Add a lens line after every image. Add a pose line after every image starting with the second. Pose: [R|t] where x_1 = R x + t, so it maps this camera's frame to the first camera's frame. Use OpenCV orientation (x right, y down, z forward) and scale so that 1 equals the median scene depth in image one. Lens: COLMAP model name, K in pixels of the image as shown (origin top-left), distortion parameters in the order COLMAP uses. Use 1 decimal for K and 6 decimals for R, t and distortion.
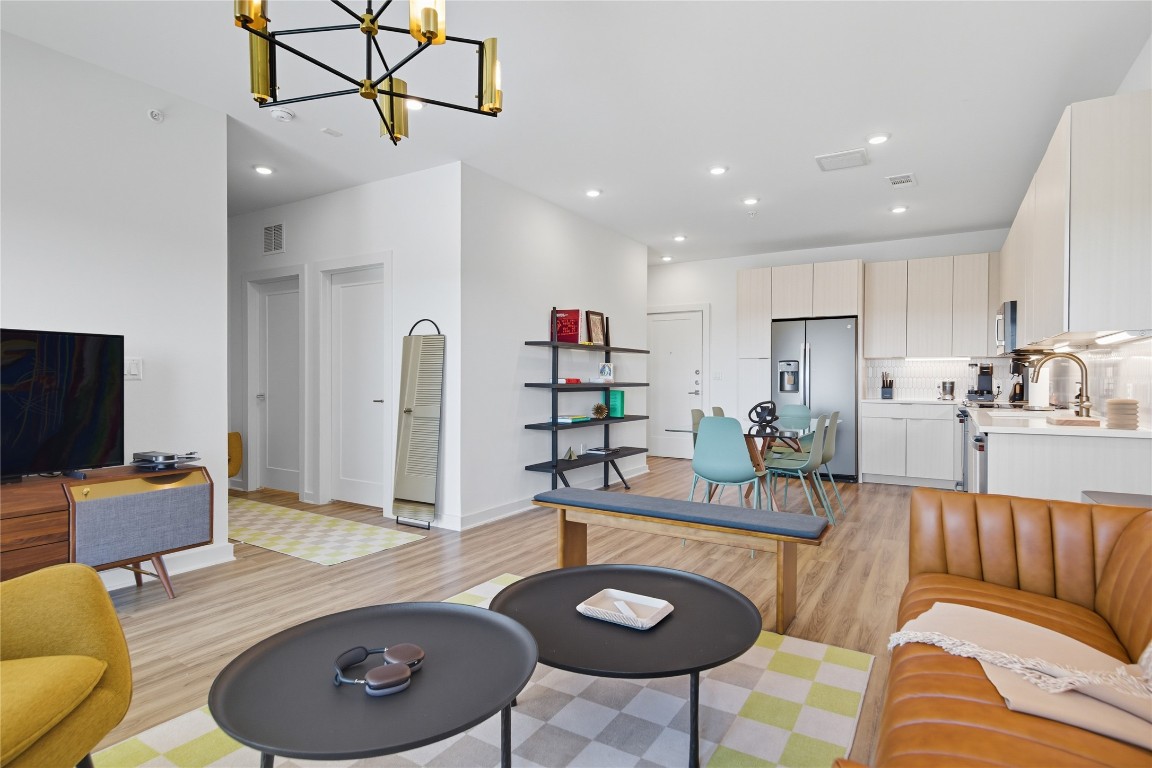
lens RADIAL K [[583.9, 0, 576.0], [0, 583.9, 384.0], [0, 0, 1]] dist [0.001116, -0.000177]
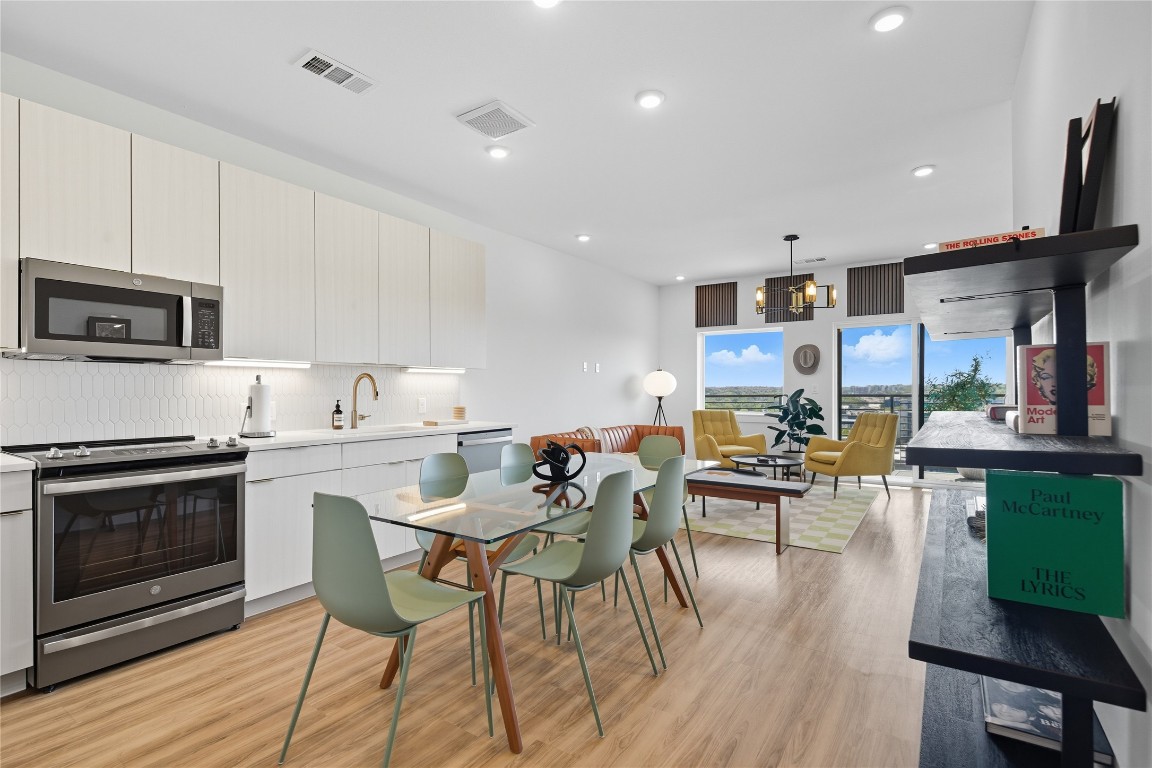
lens RADIAL K [[552.6, 0, 576.0], [0, 552.6, 384.0], [0, 0, 1]] dist [0.016925, 0.000009]
pose [[-0.999402, -0.001749, 0.034547, 0.299348], [-0.001683, 0.999997, 0.001954, -0.028285], [-0.034550, 0.001894, -0.999401, 1.624142]]
